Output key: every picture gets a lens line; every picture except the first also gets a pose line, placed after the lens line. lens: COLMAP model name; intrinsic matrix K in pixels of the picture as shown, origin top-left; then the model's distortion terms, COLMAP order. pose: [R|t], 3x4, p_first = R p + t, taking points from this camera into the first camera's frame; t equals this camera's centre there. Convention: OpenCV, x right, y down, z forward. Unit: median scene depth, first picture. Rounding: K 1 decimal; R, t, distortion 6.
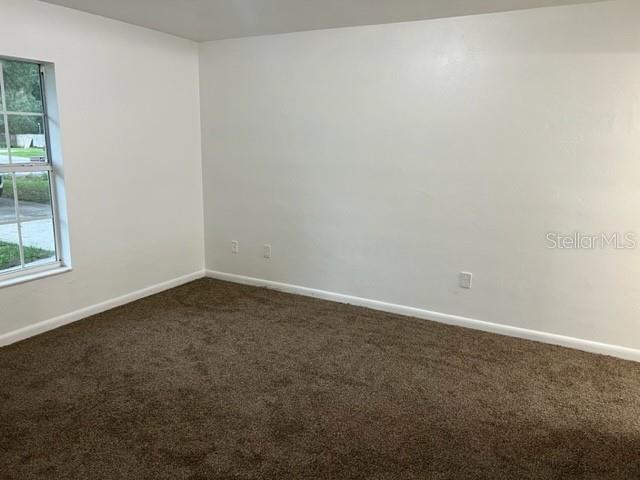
lens RADIAL K [[486.9, 0, 320.0], [0, 486.9, 240.0], [0, 0, 1]] dist [0.031354, -0.004745]
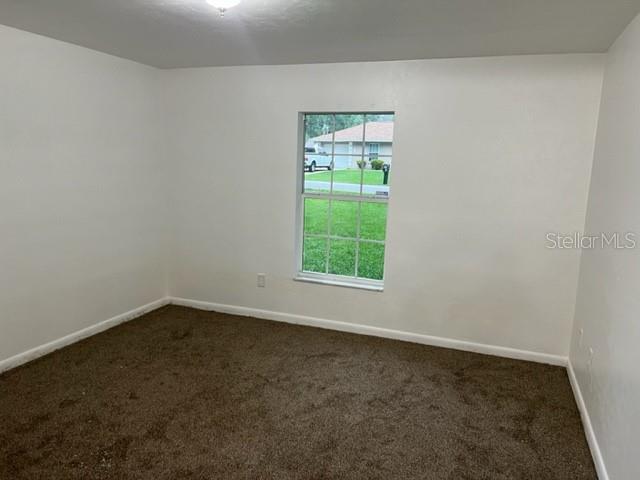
lens RADIAL K [[486.9, 0, 320.0], [0, 486.9, 240.0], [0, 0, 1]] dist [0.031354, -0.004745]
pose [[0.145449, 0.147658, -0.978285, 0.543901], [-0.234873, 0.965686, 0.110836, -0.141032], [0.961082, 0.213652, 0.175139, 0.654081]]
